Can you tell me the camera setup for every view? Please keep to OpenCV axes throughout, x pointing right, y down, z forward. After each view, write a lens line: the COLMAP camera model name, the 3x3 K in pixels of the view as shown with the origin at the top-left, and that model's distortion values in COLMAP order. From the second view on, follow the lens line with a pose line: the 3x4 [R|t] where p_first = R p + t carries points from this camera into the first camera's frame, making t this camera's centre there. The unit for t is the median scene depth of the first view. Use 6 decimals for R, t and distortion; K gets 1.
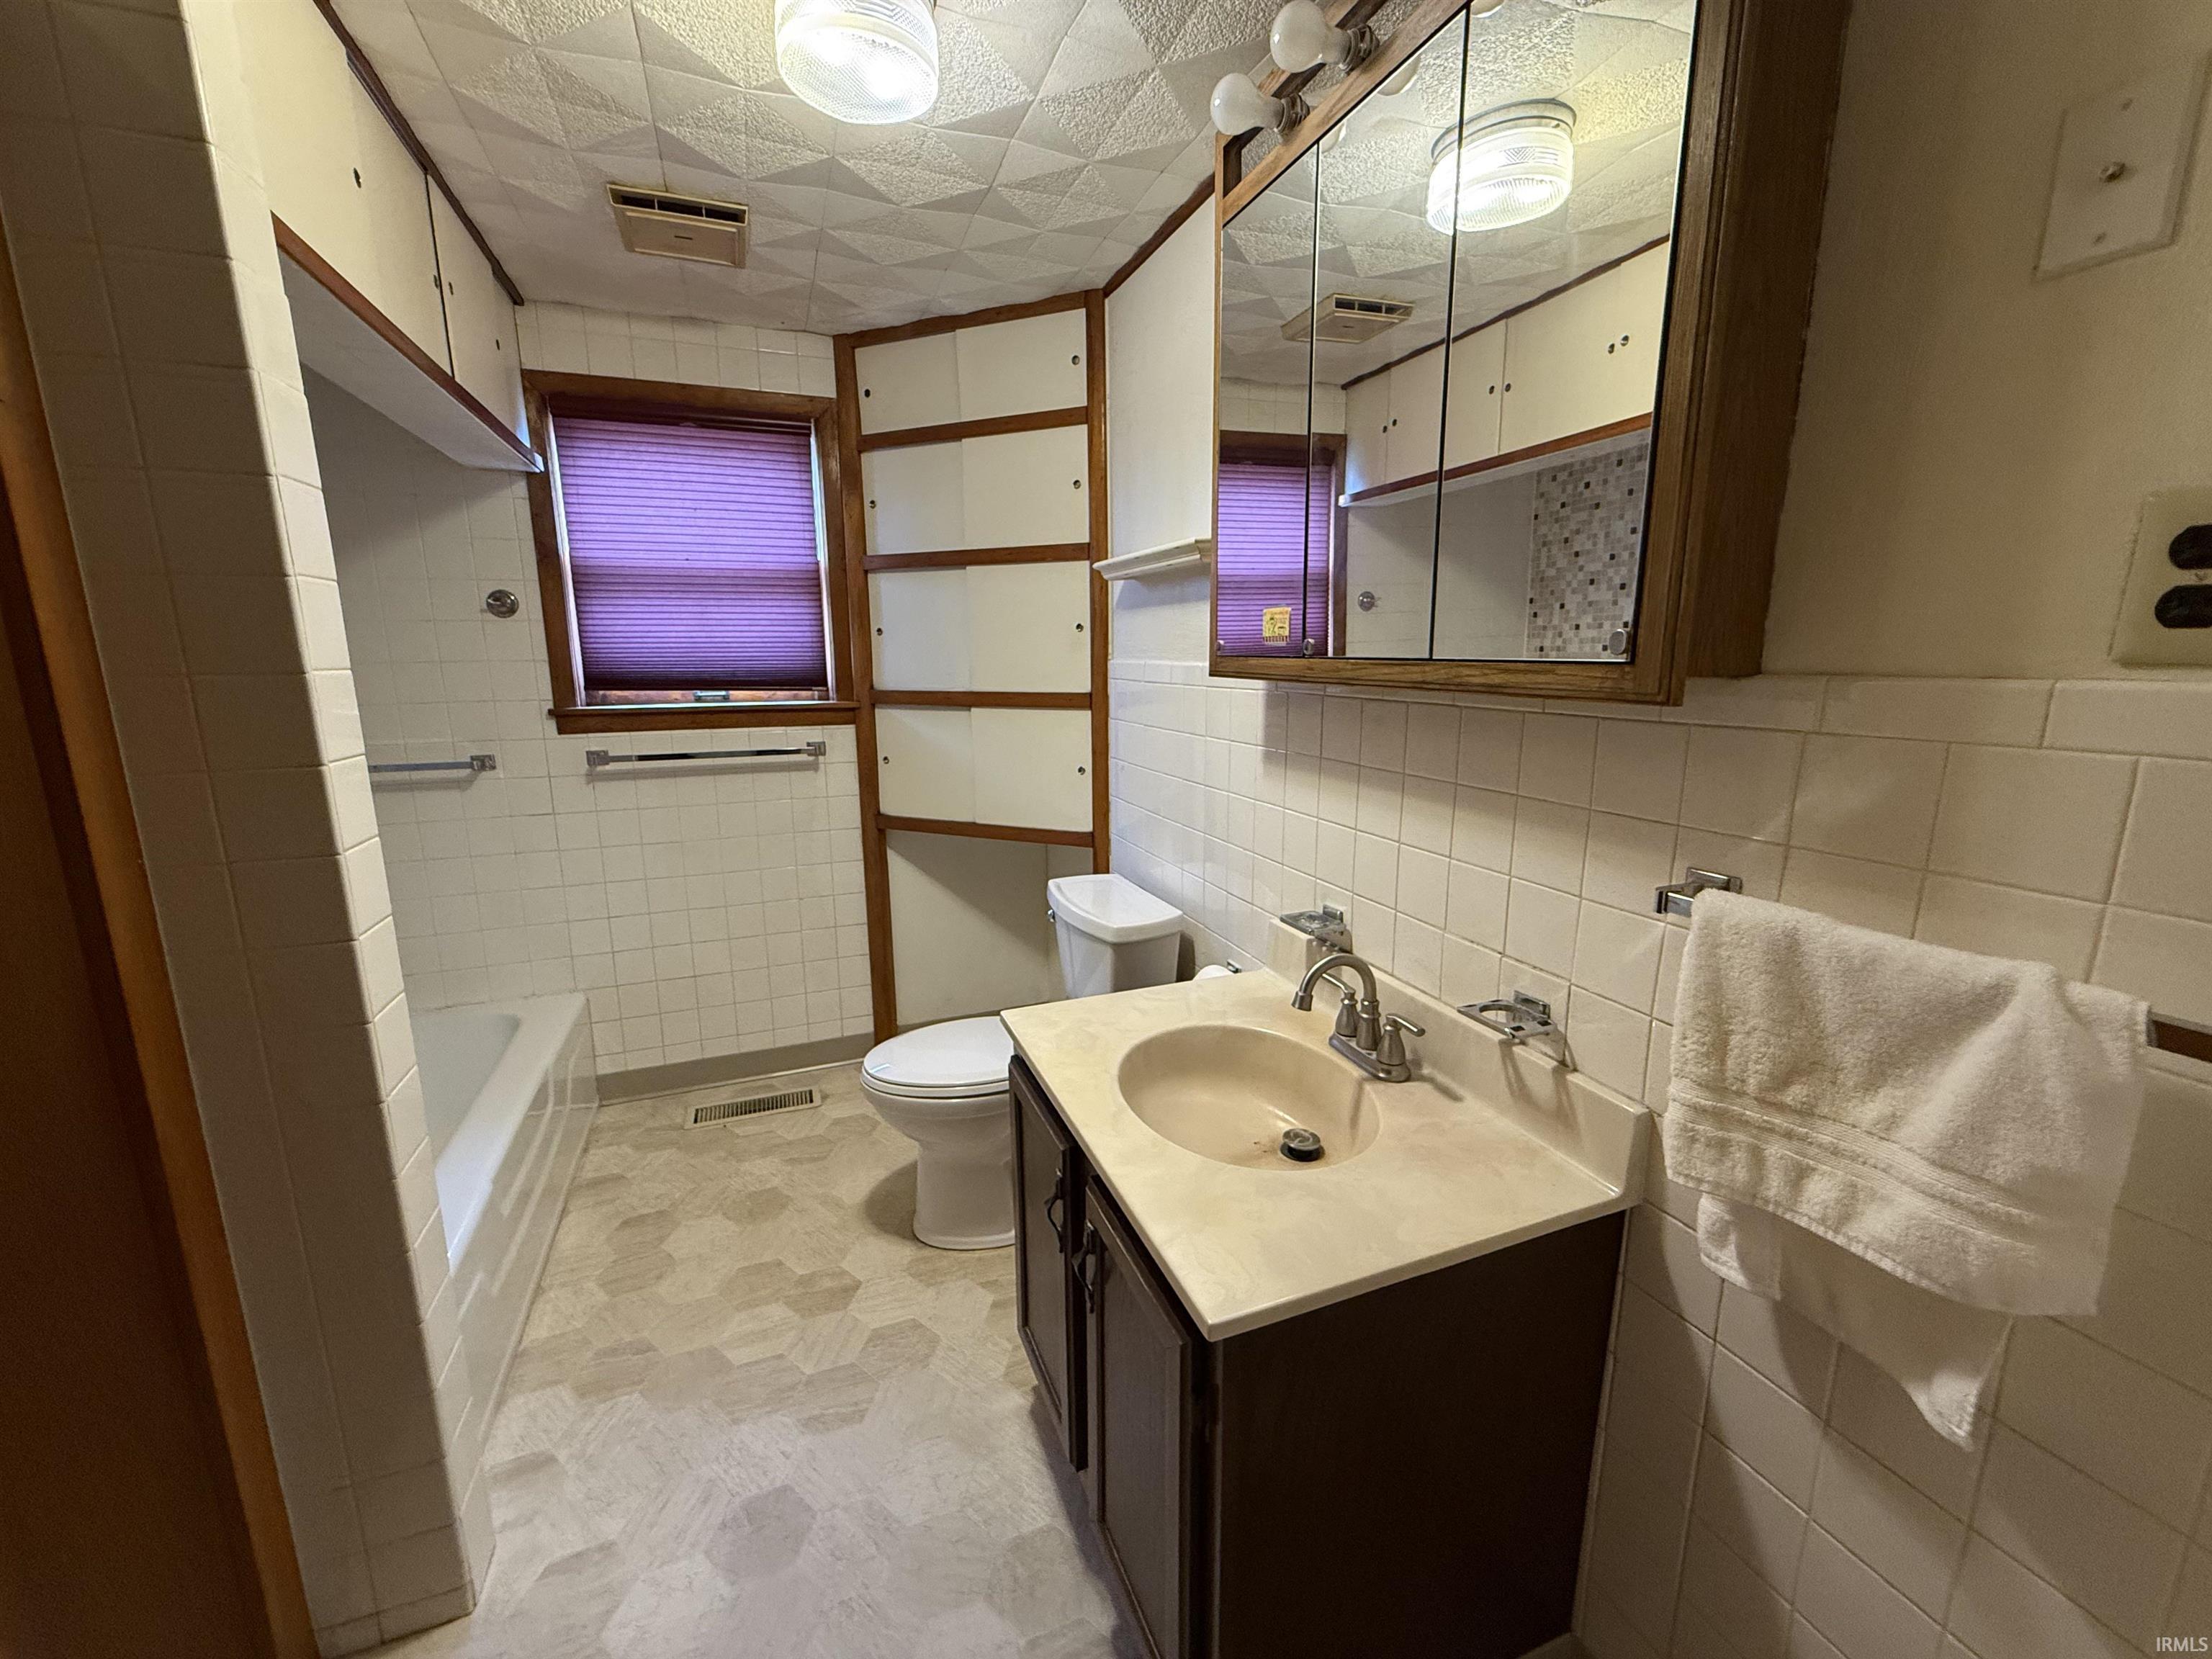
lens RADIAL K [[881.5, 0, 1102.7], [0, 881.5, 826.3], [0, 0, 1]] dist [0.001352, -0.000309]
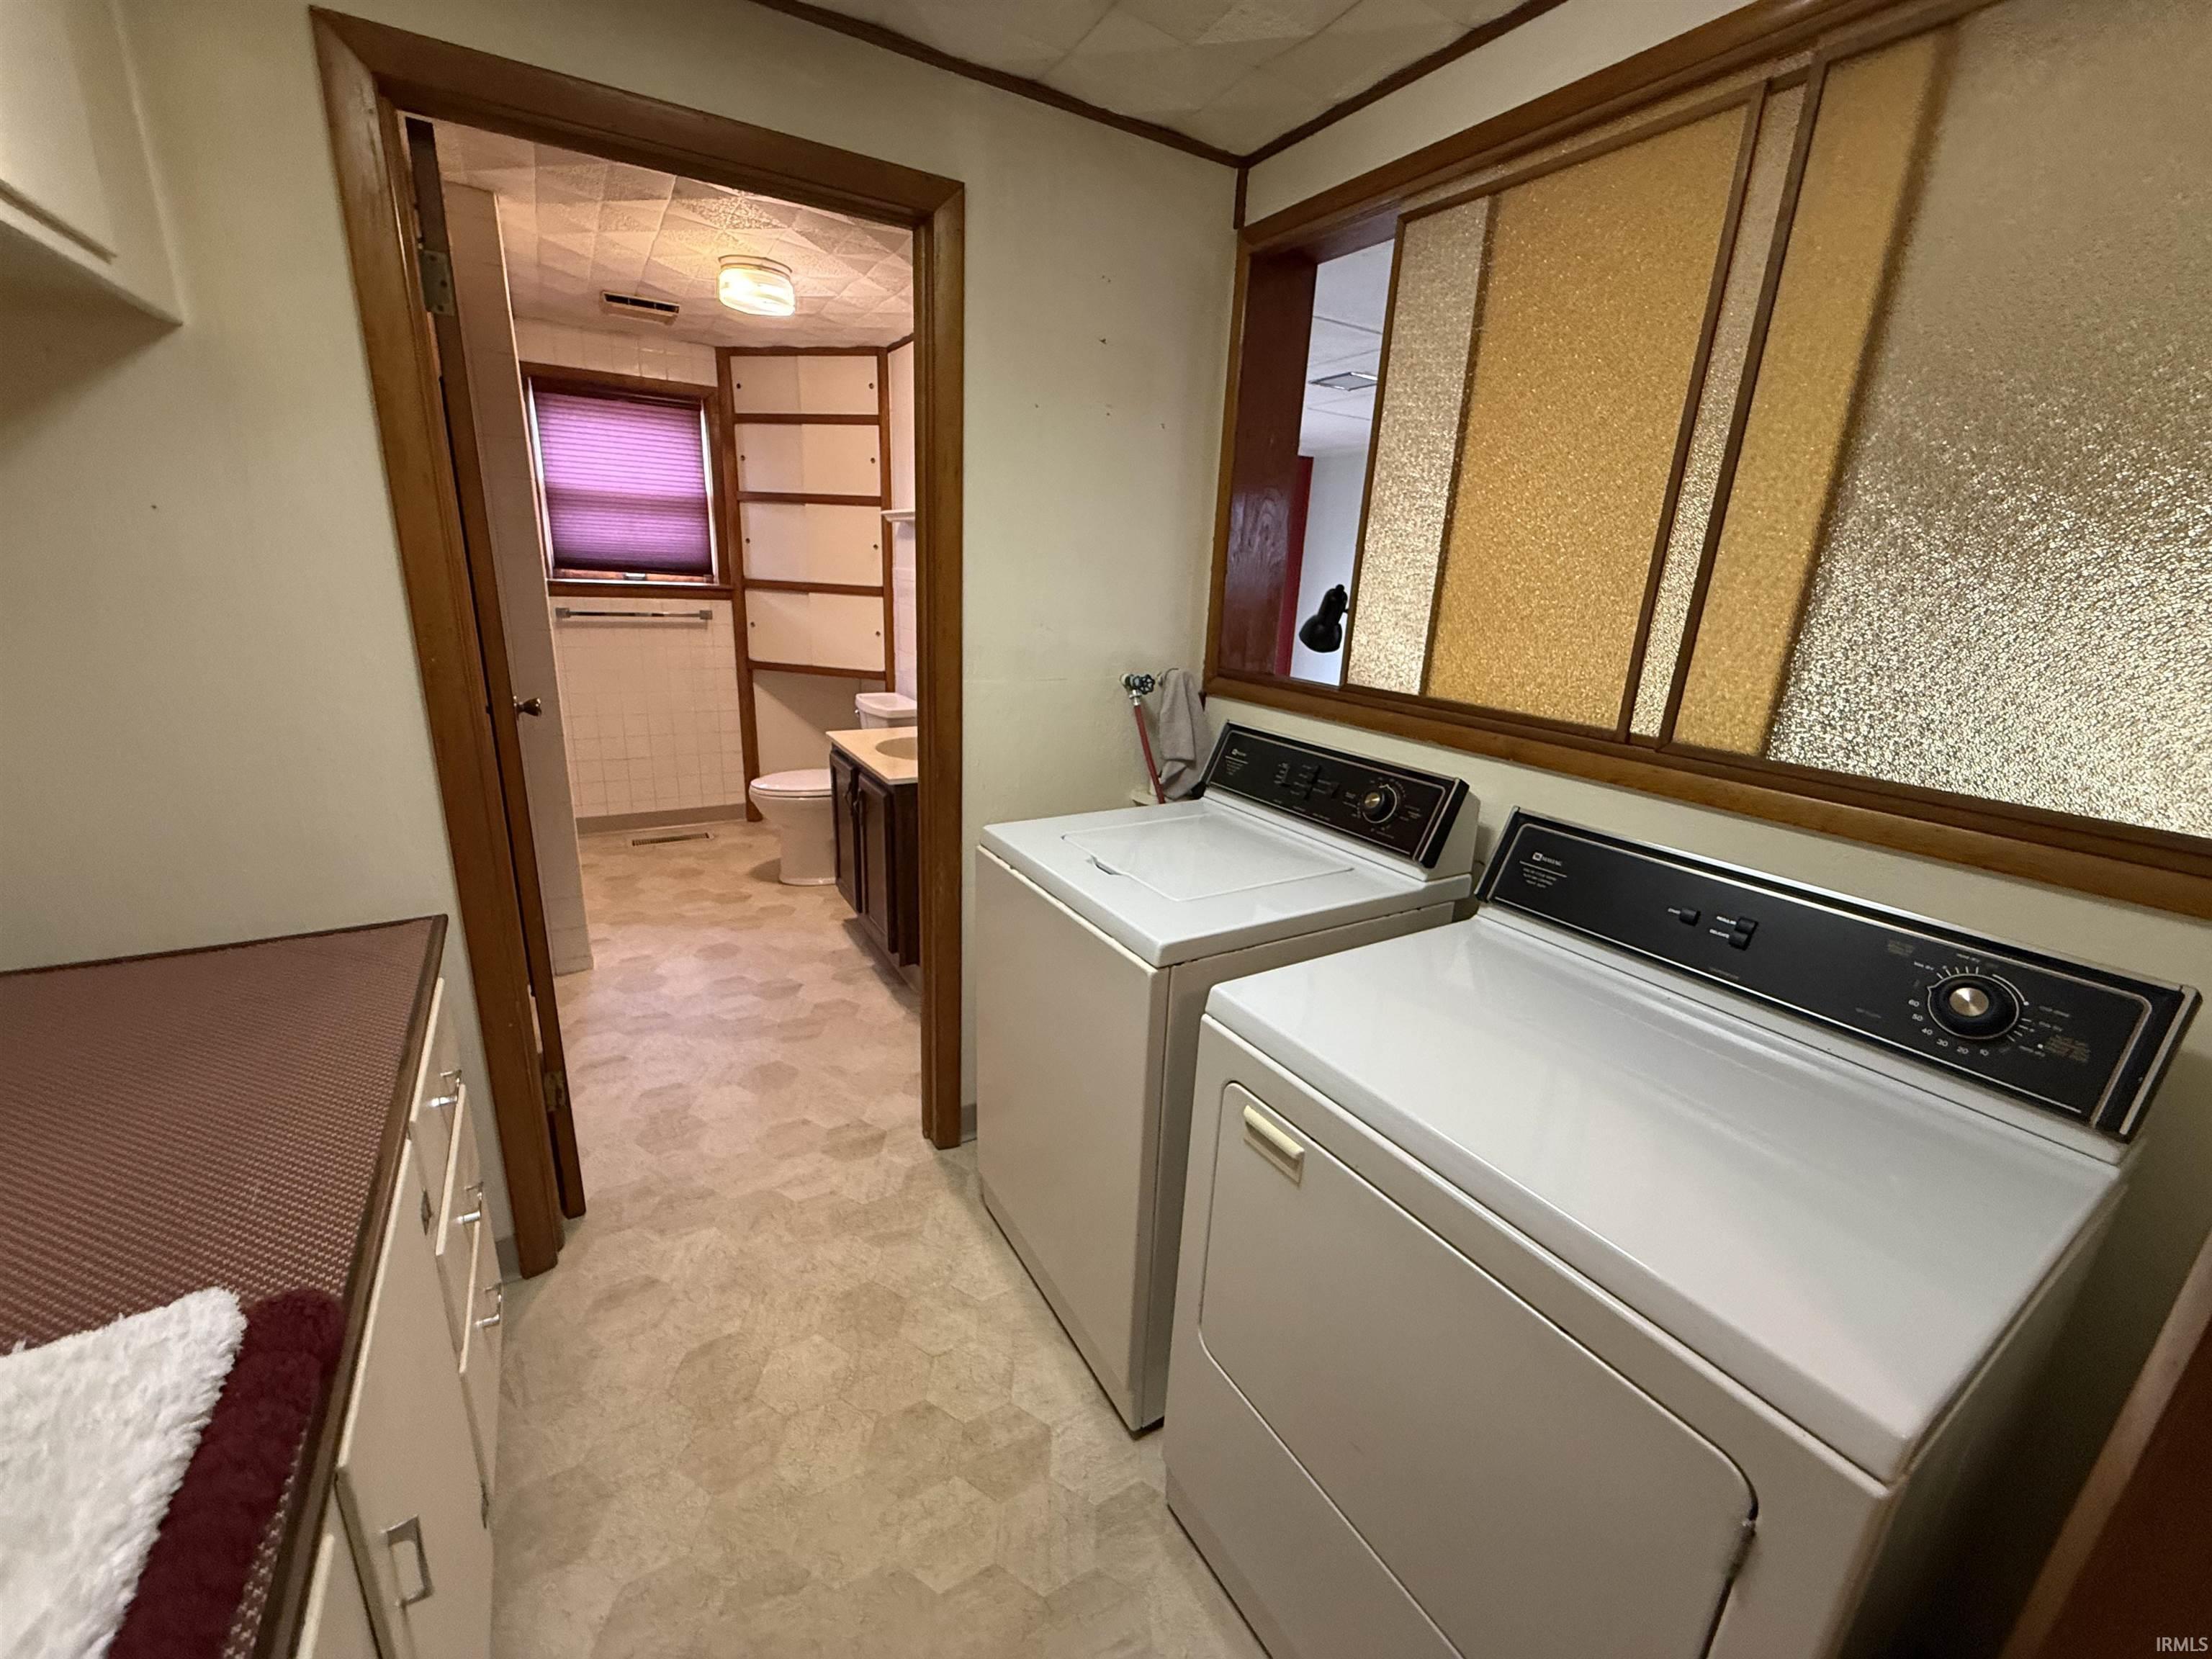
lens RADIAL K [[881.5, 0, 1102.7], [0, 881.5, 826.3], [0, 0, 1]] dist [0.001352, -0.000309]
pose [[0.984593, 0.005247, 0.174783, 0.104102], [-0.022210, 0.995207, 0.095237, 0.129637], [-0.173446, -0.097651, 0.979990, -0.742910]]
